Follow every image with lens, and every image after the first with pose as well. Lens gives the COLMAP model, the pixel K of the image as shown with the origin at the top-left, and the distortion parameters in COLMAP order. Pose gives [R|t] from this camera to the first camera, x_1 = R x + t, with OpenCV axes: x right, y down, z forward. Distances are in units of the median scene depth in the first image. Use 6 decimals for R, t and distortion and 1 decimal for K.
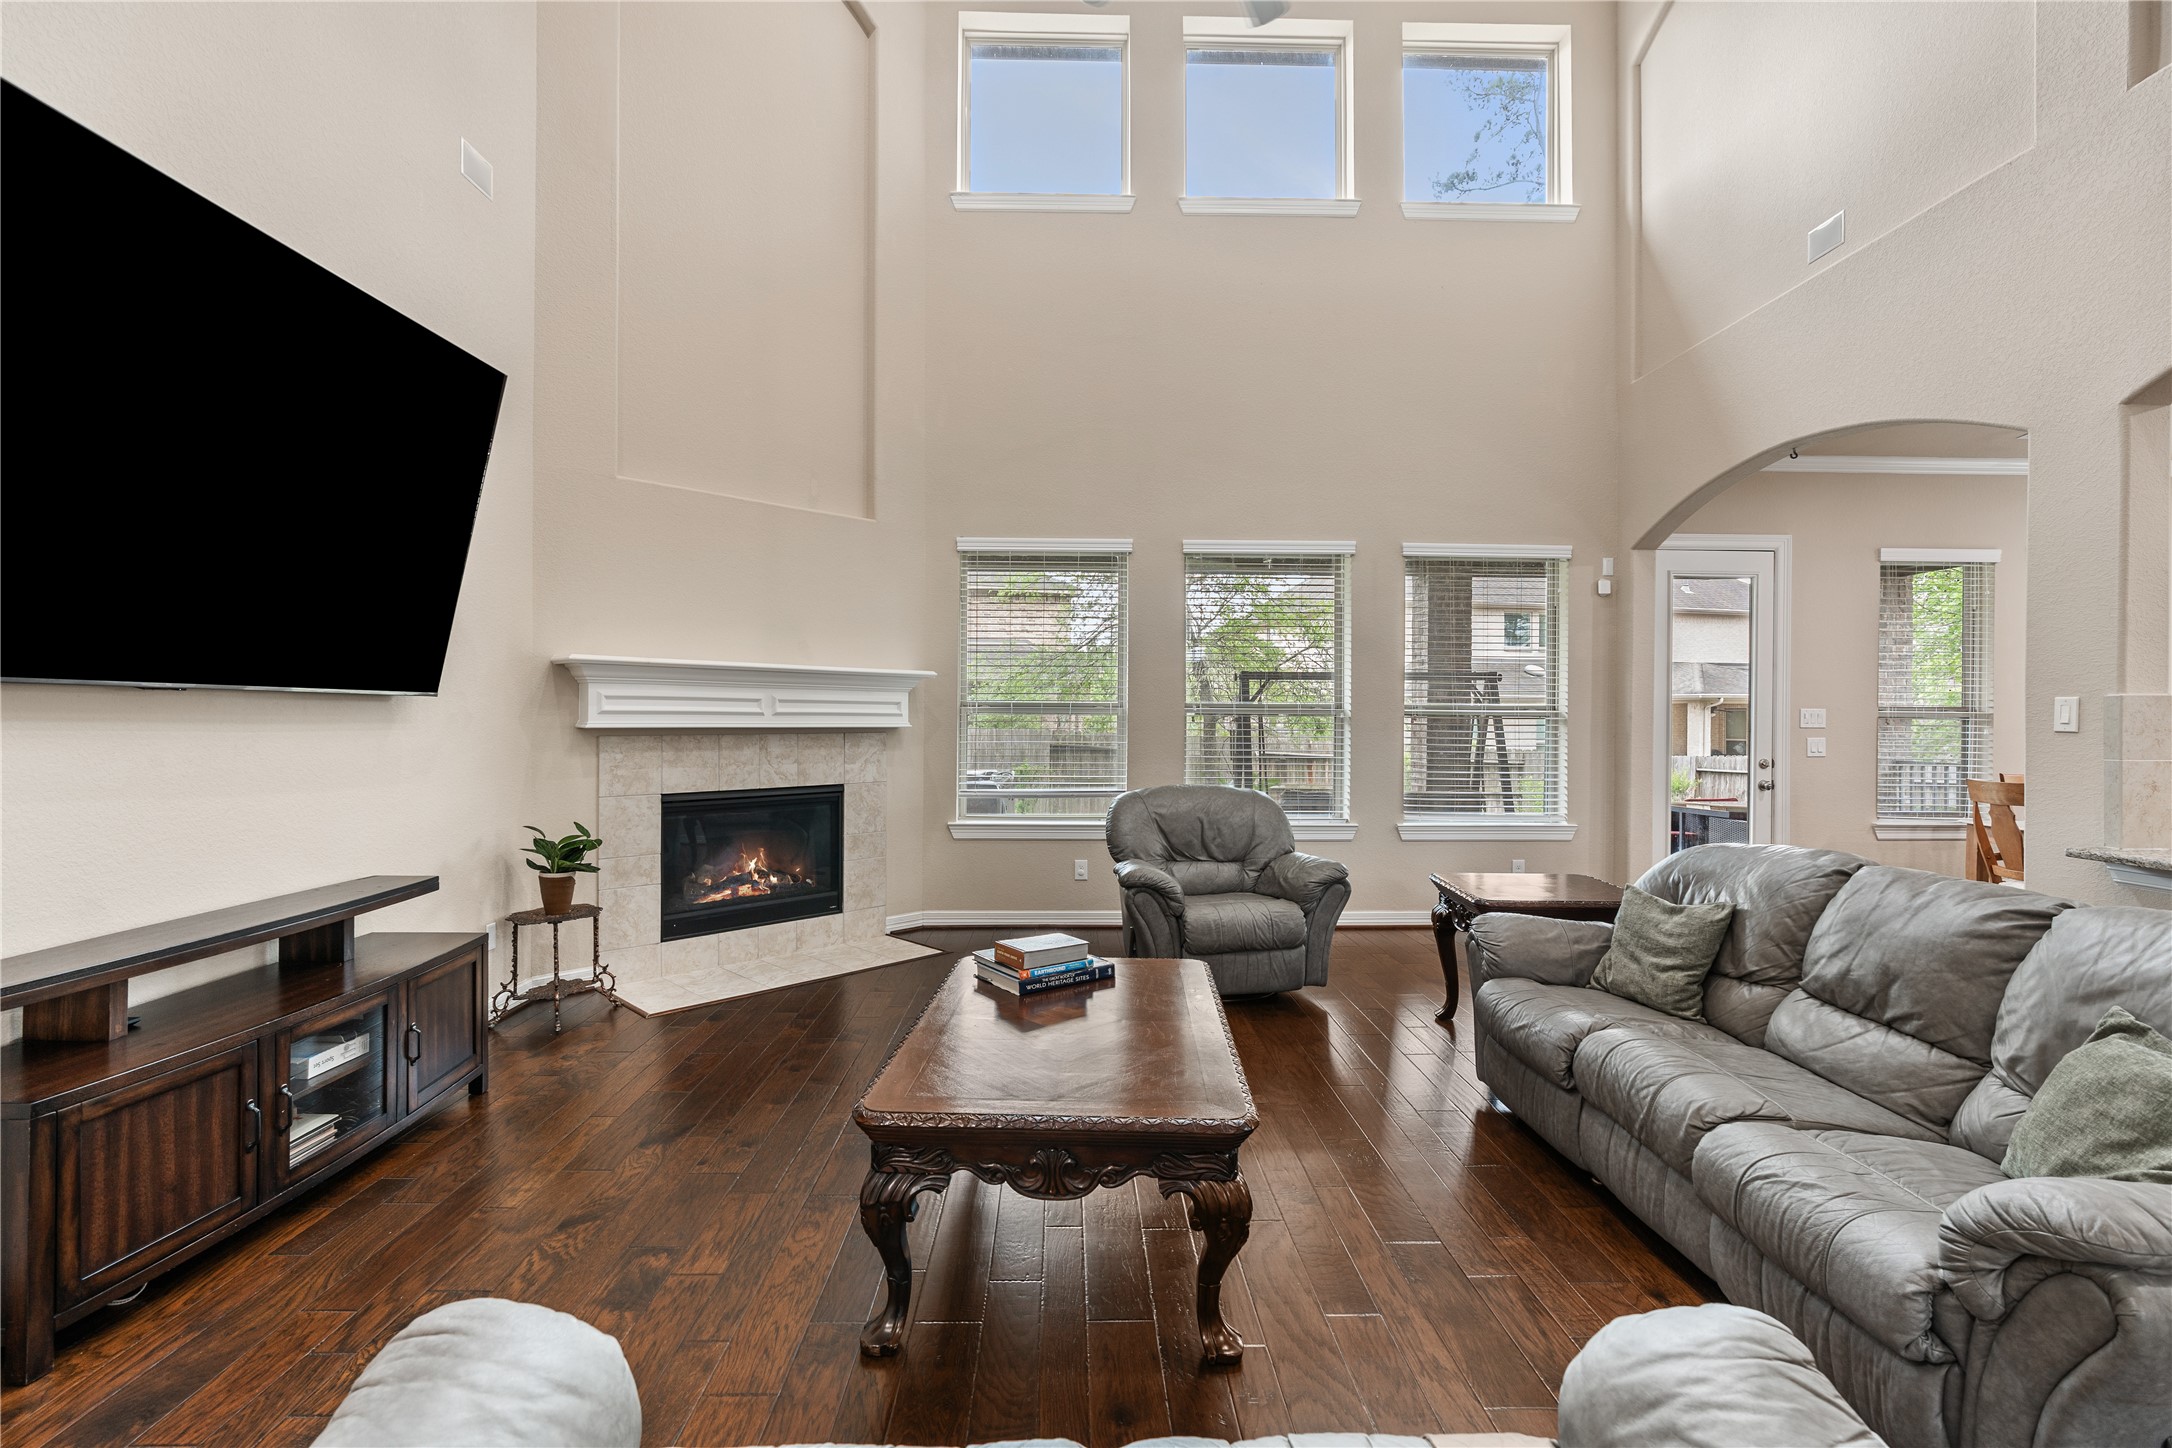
lens RADIAL K [[977.4, 0, 1091.4], [0, 977.4, 724.0], [0, 0, 1]] dist [-0.007282, 0.000271]
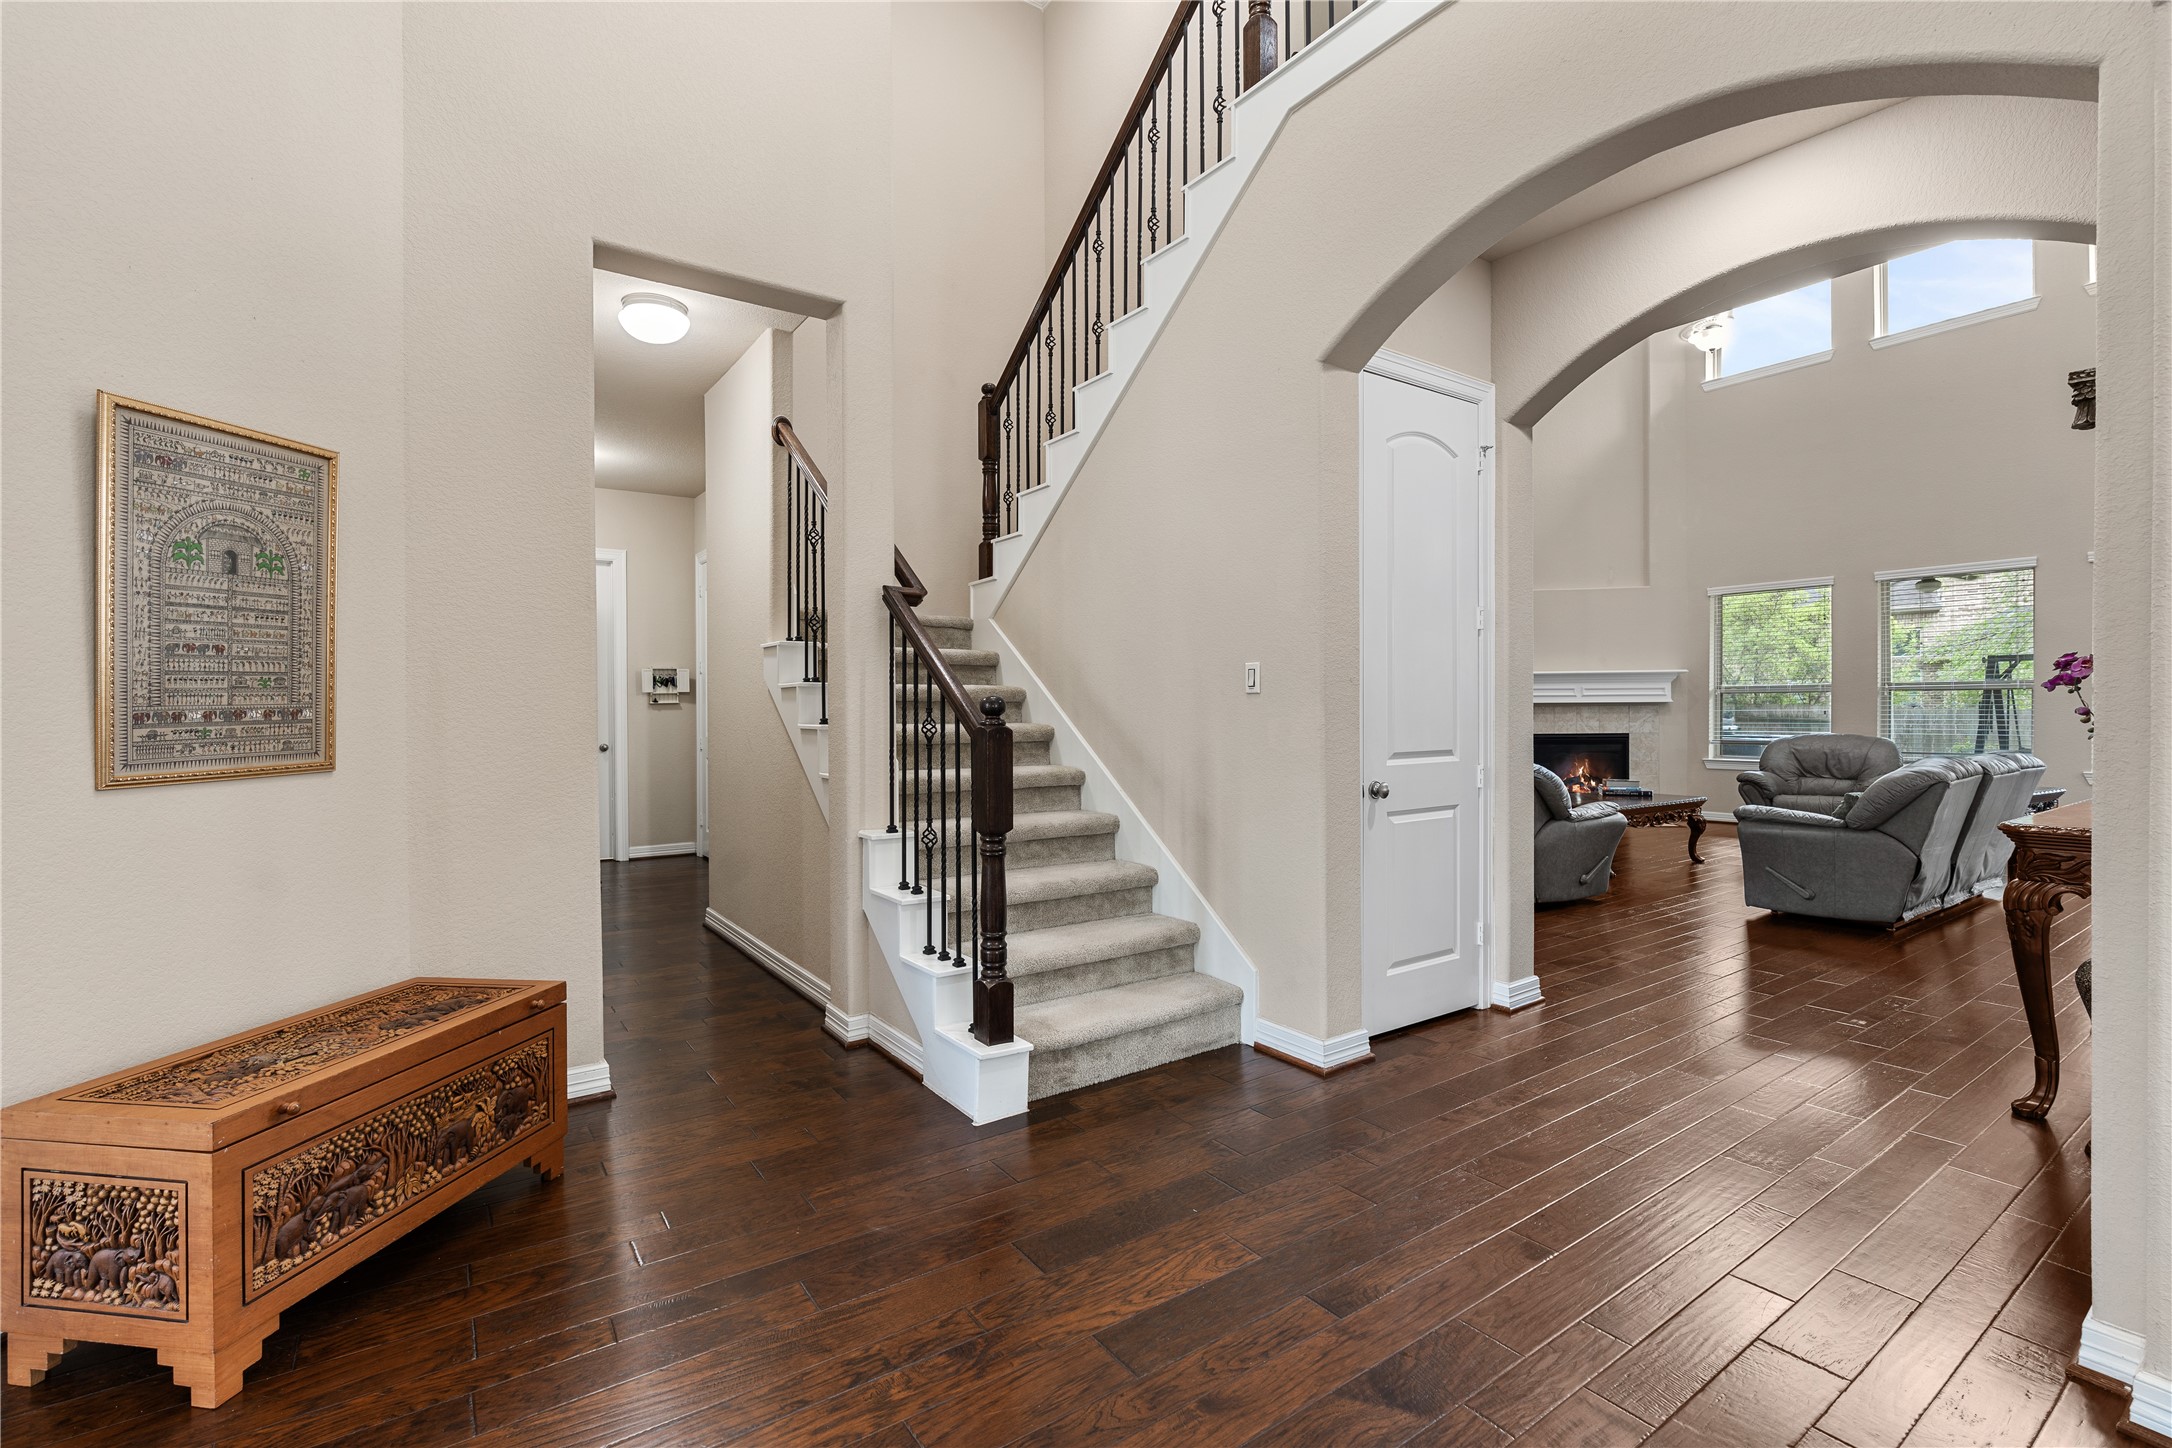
lens RADIAL K [[956.1, 0, 1077.2], [0, 956.1, 716.1], [0, 0, 1]] dist [0.000885, 0.000194]
pose [[0.554861, -0.001762, -0.831941, 0.666723], [0.011335, 0.999921, 0.005442, 0.007580], [0.831866, -0.012449, 0.554837, -0.862278]]
